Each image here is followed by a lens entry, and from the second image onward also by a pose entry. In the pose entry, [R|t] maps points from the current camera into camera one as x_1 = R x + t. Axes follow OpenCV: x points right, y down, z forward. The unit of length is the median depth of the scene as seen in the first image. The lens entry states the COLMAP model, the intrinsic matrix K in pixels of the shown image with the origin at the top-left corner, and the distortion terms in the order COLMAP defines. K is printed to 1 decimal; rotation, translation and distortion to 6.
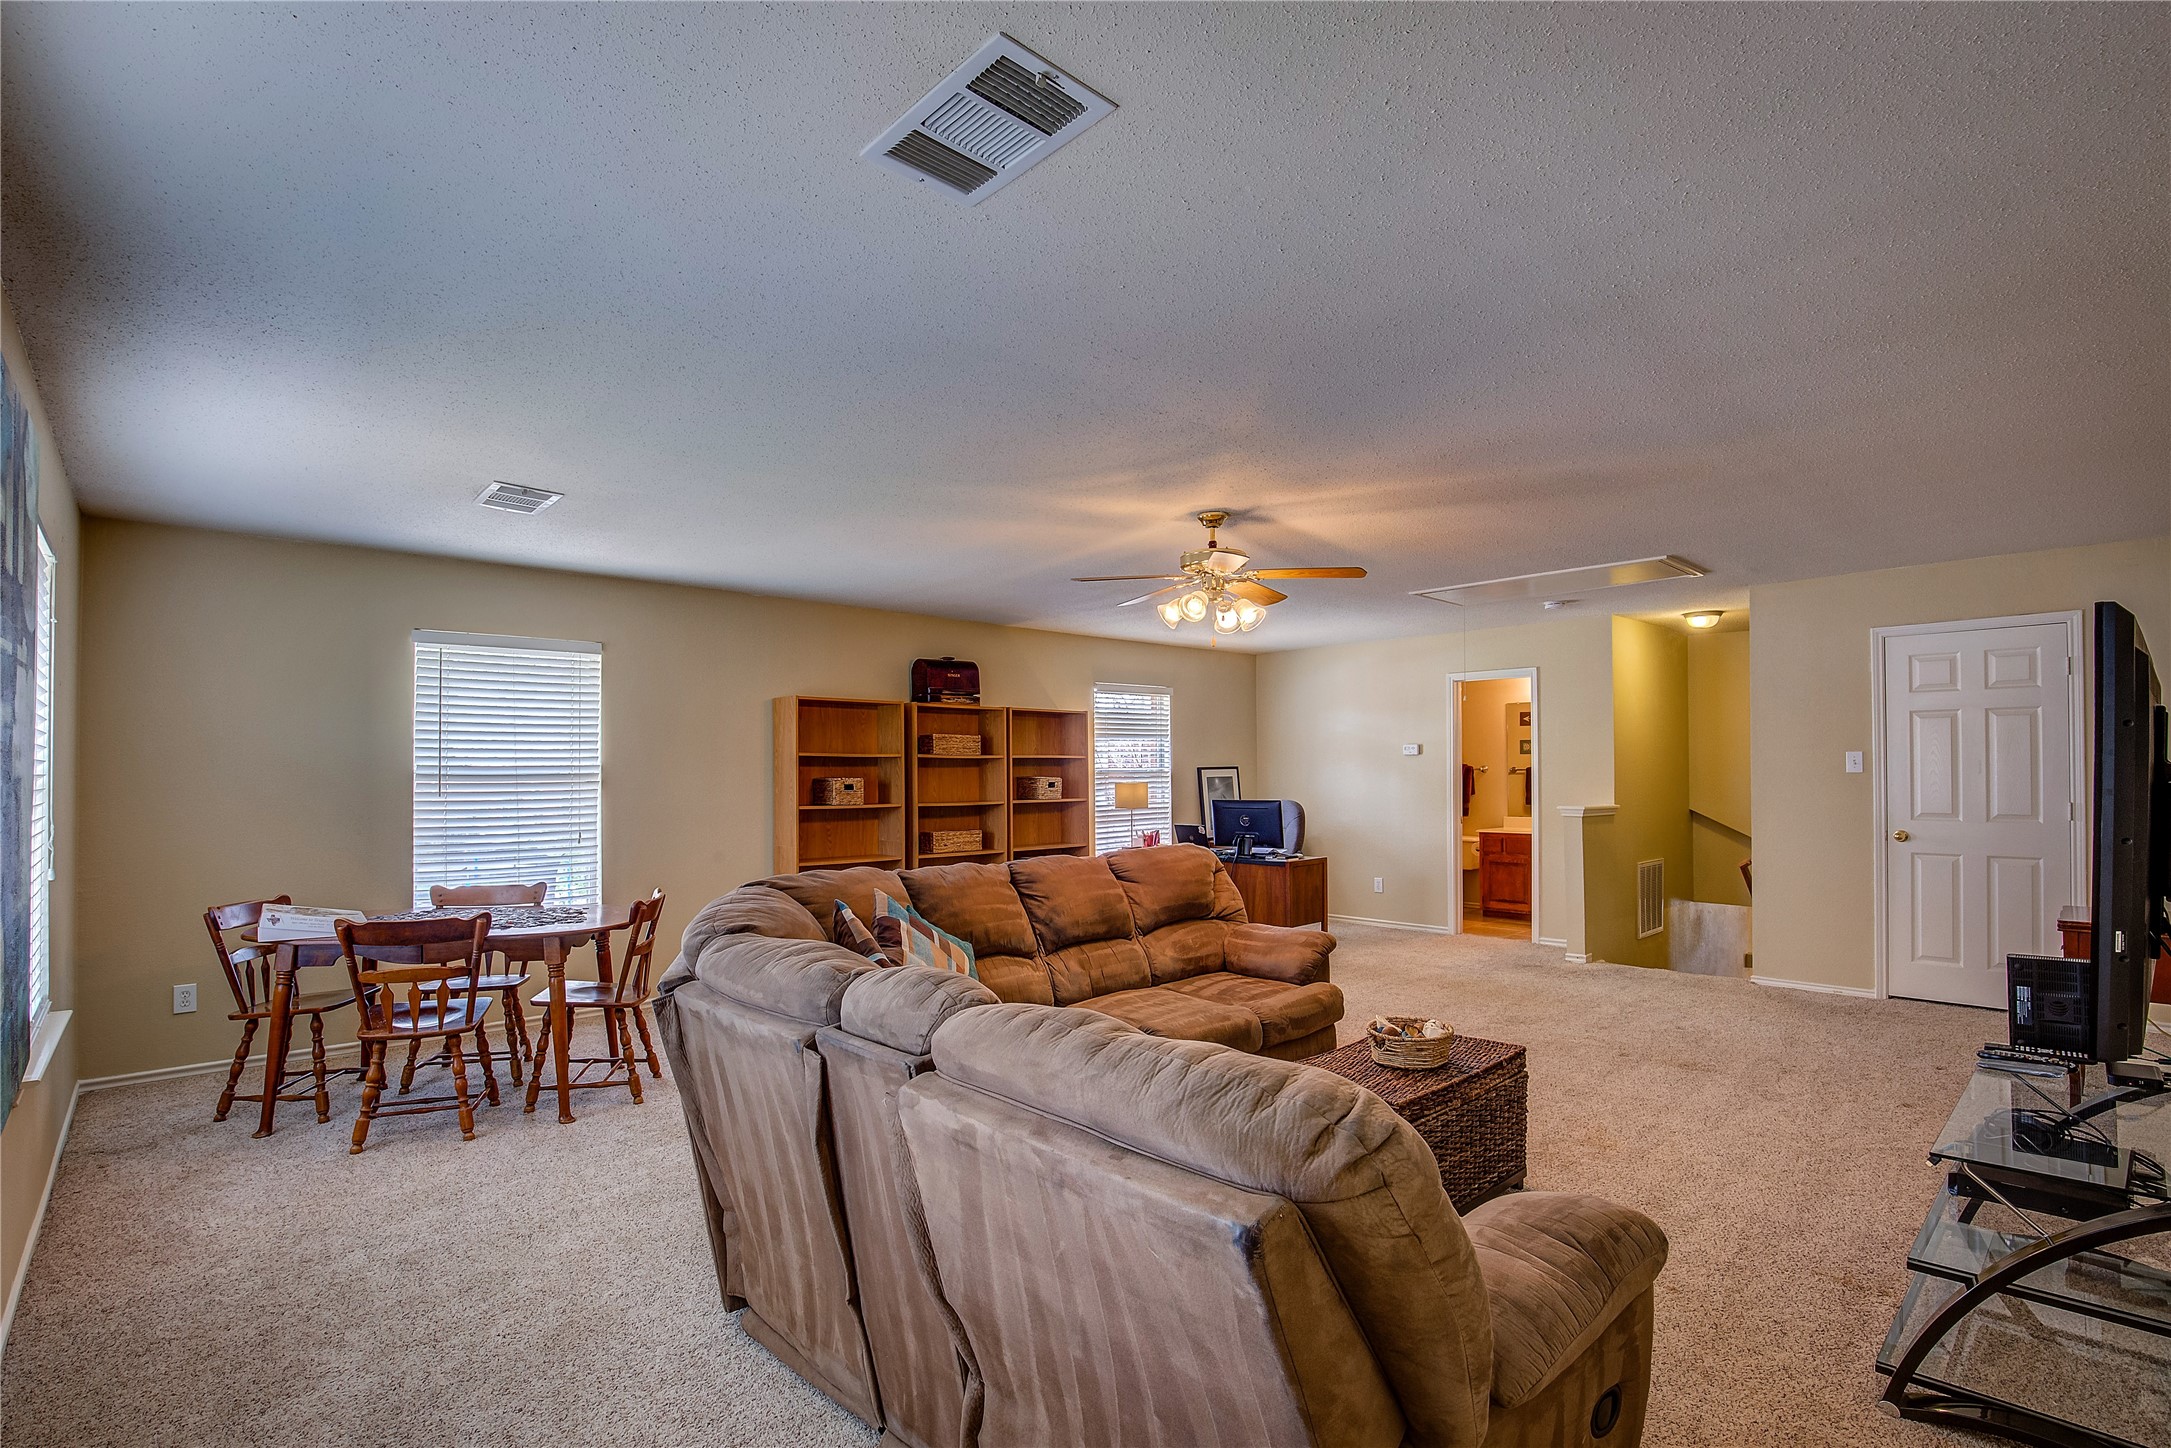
lens RADIAL K [[1002.7, 0, 1094.3], [0, 1002.7, 750.7], [0, 0, 1]] dist [-0.034992, 0.005540]
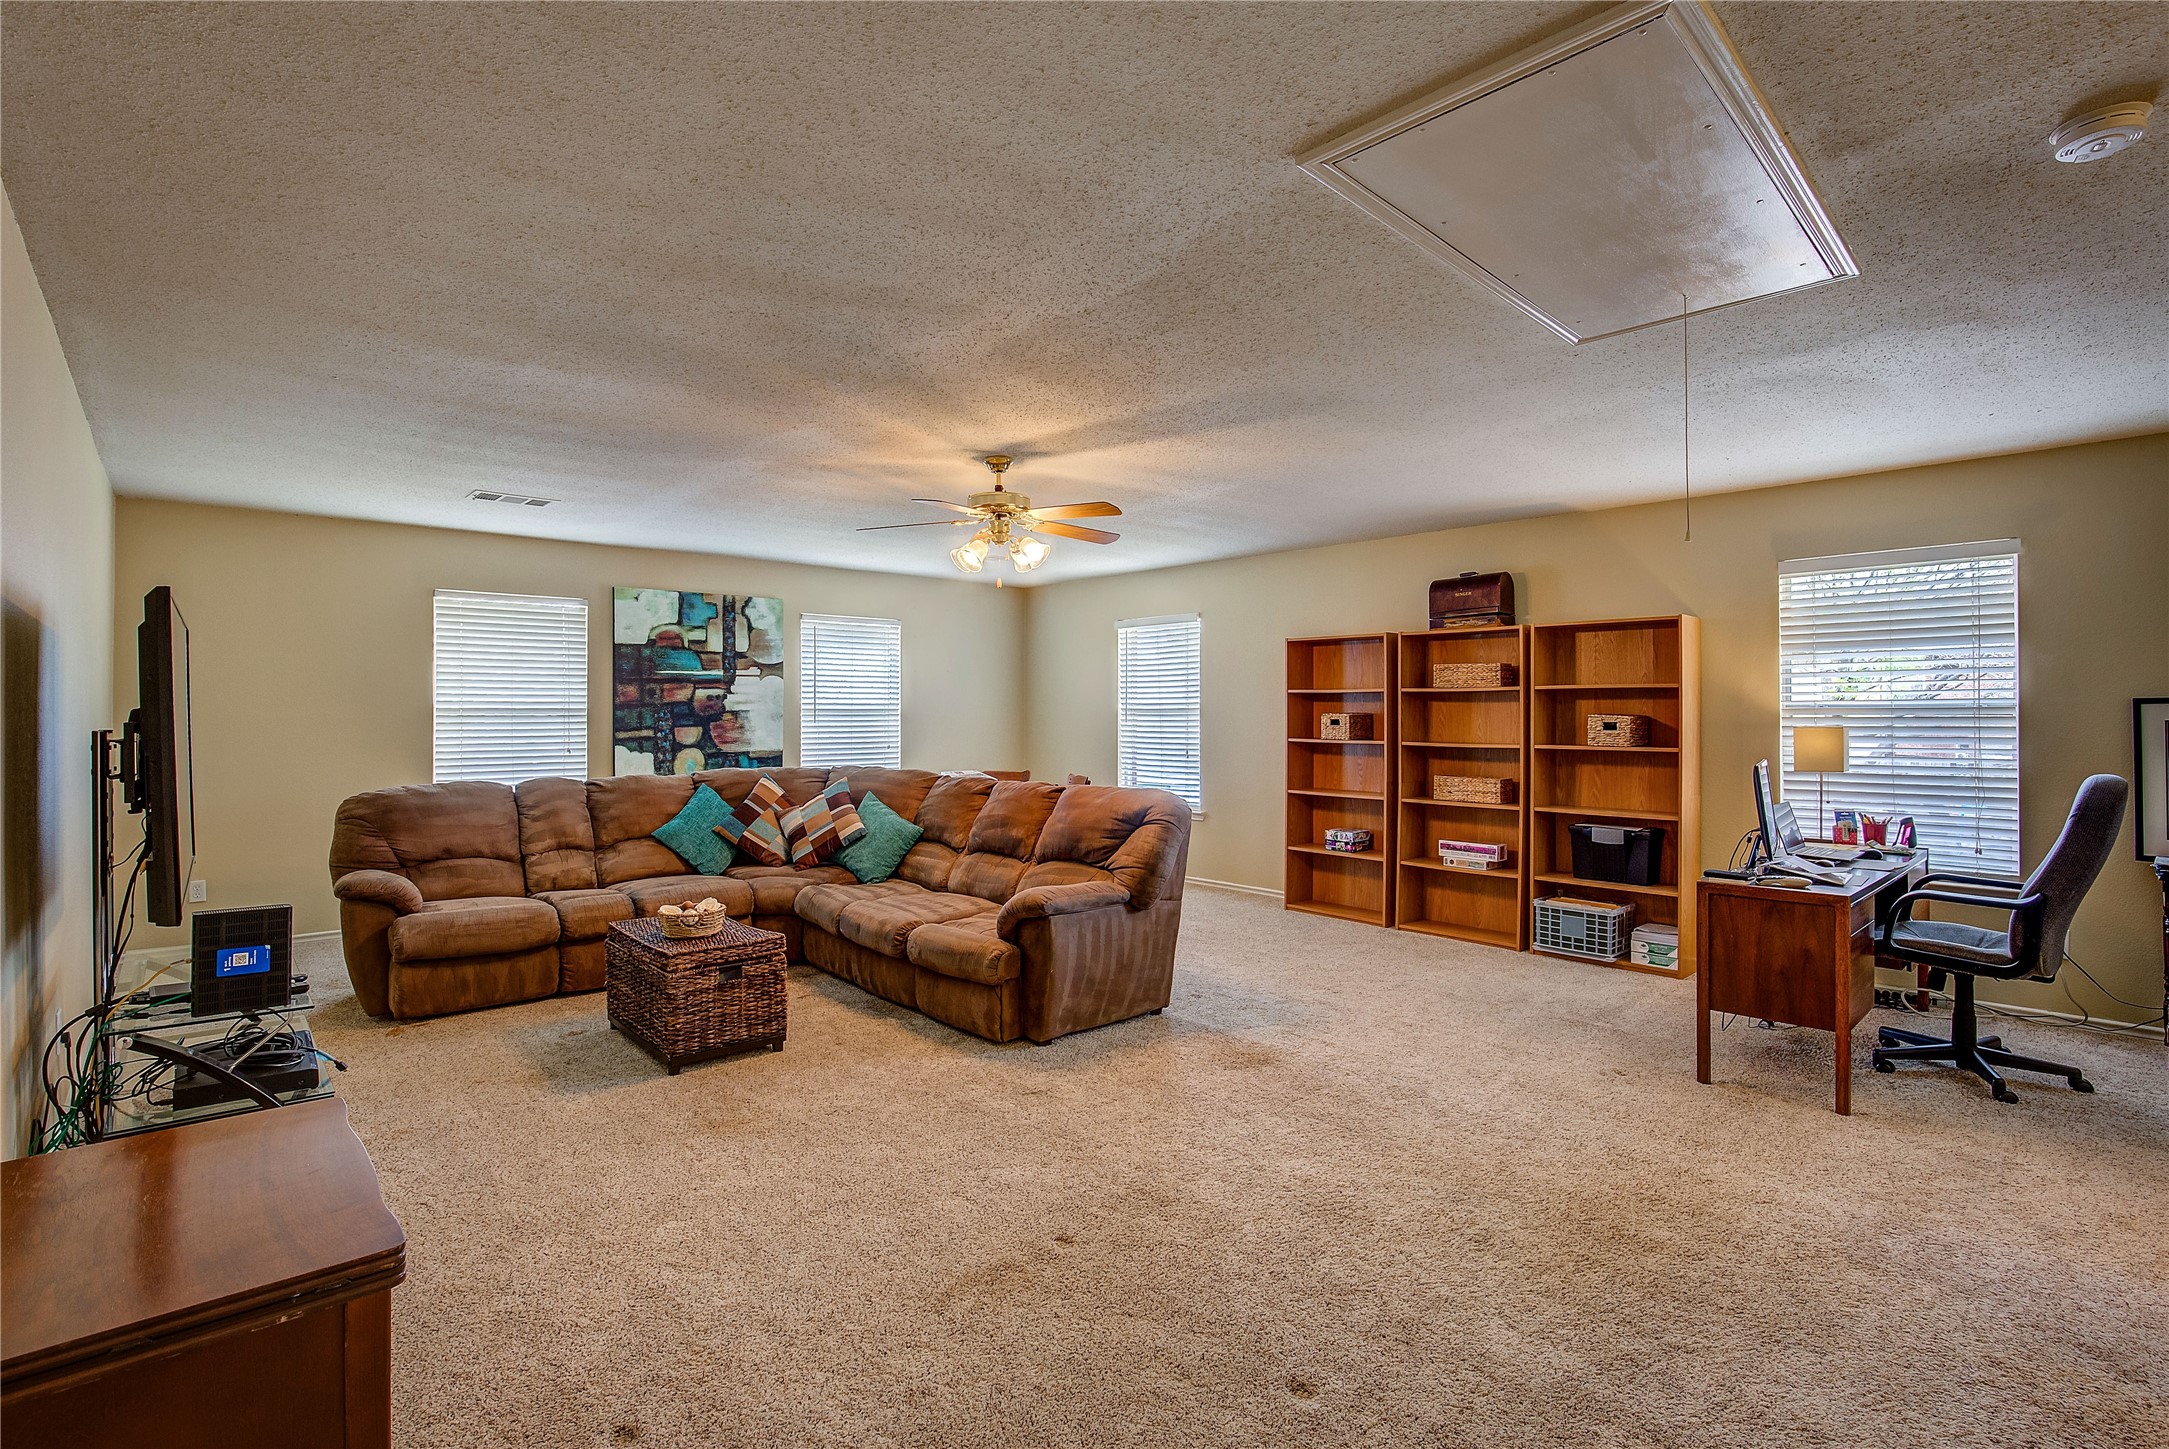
lens RADIAL K [[1001.8, 0, 1093.3], [0, 1001.8, 751.2], [0, 0, 1]] dist [-0.034992, 0.005540]
pose [[0.001407, 0.045047, -0.998984, 0.785386], [0.021987, 0.998742, 0.045067, 0.013886], [0.999757, -0.022028, 0.000415, 0.734848]]
